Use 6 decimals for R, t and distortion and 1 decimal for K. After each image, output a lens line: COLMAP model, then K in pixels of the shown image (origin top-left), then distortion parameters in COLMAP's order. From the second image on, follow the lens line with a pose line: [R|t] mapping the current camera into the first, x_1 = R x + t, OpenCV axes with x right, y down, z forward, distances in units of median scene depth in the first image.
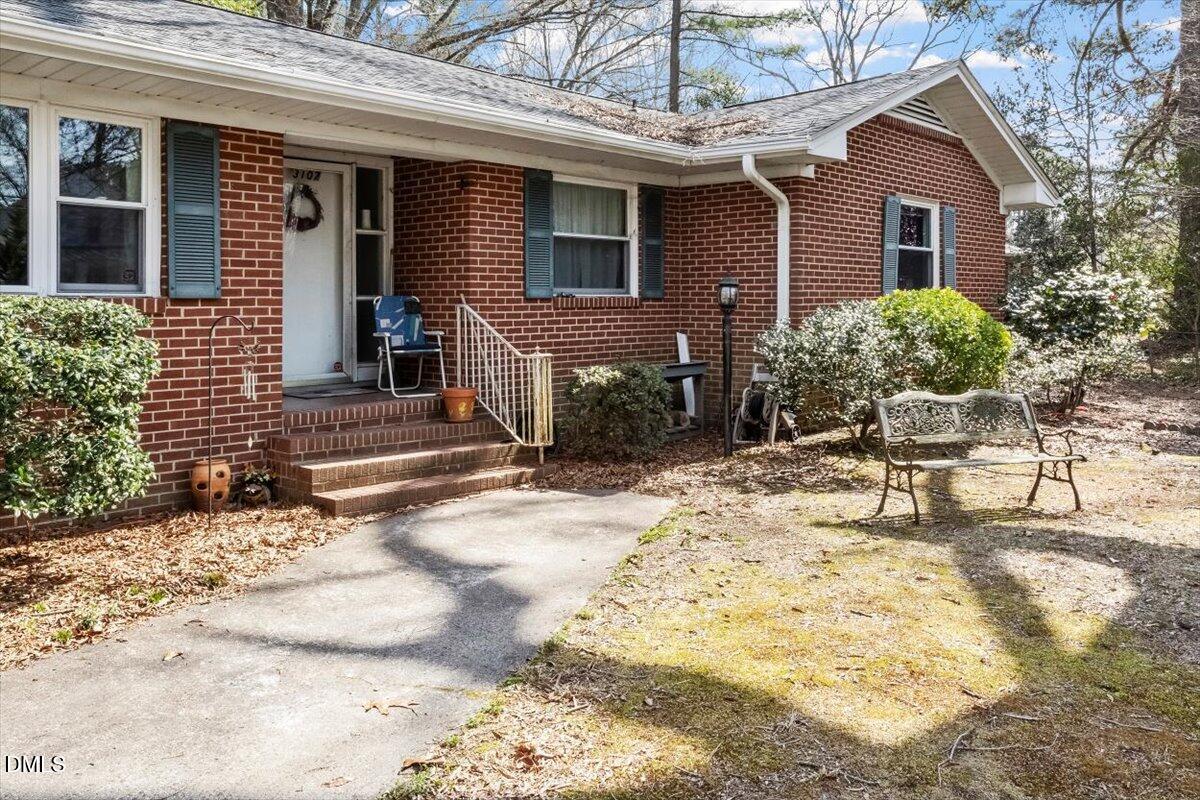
lens RADIAL K [[968.1, 0, 599.6], [0, 968.1, 313.5], [0, 0, 1]] dist [0.008130, 0.002286]
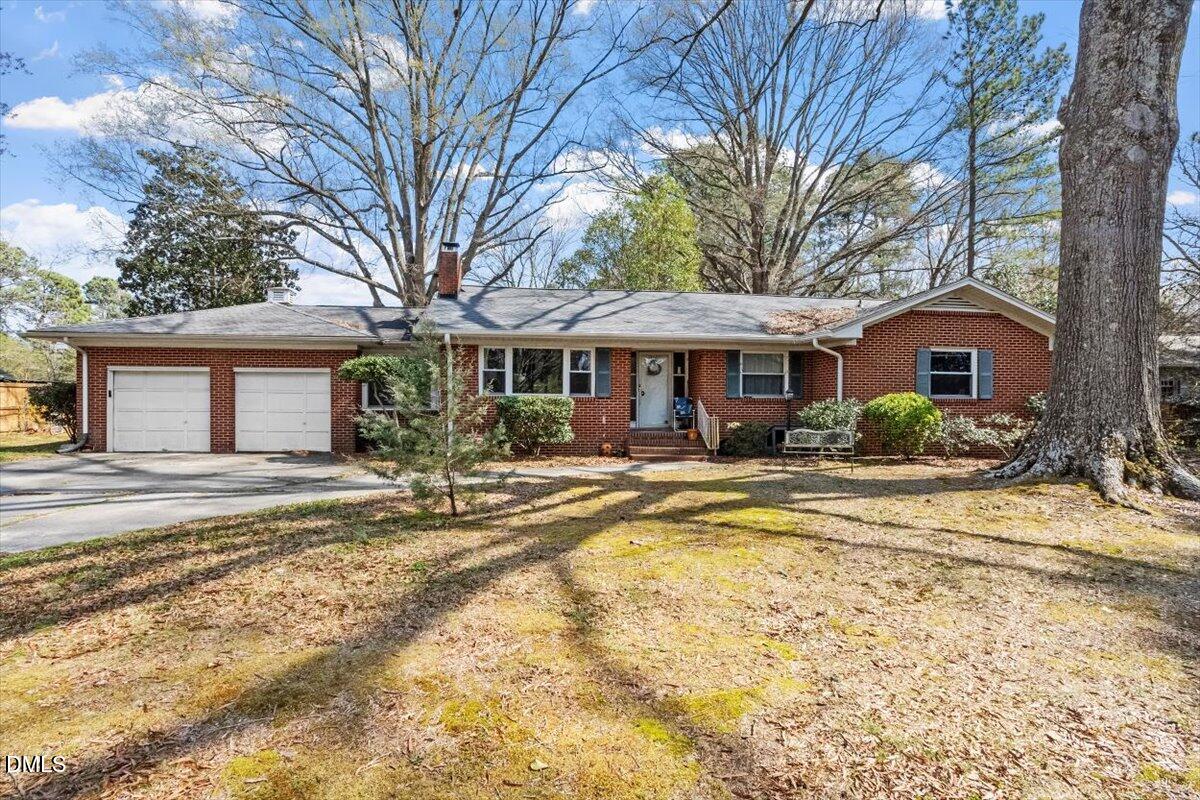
lens RADIAL K [[623.3, 0, 597.8], [0, 623.3, 395.6], [0, 0, 1]] dist [-0.014281, 0.010674]
pose [[0.773703, -0.007926, -0.633499, 0.747555], [-0.013712, 0.999478, -0.029251, 0.033374], [0.633401, 0.031318, 0.773190, -0.573890]]
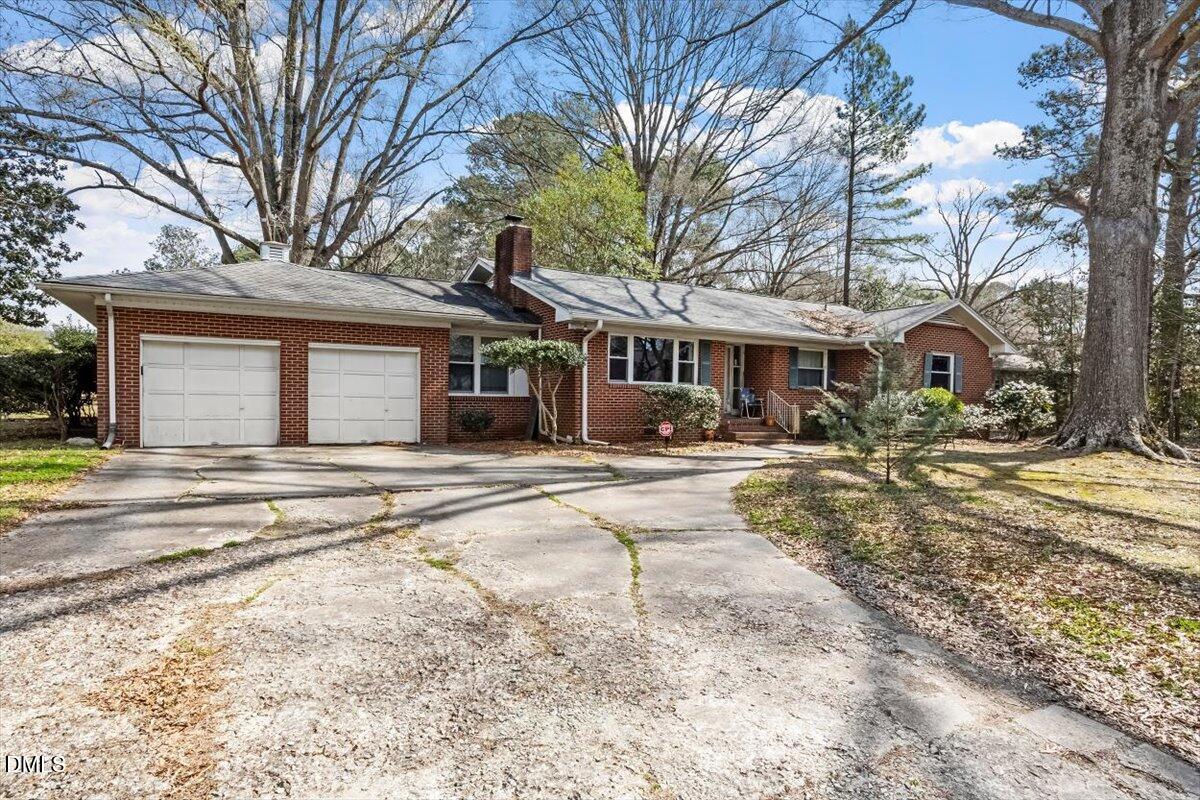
lens RADIAL K [[693.3, 0, 611.4], [0, 693.3, 400.5], [0, 0, 1]] dist [-0.028115, 0.004642]
pose [[0.967515, 0.019586, -0.252055, -0.066248], [-0.022033, 0.999733, -0.006892, 0.048249], [0.251853, 0.012222, 0.967688, -1.249833]]
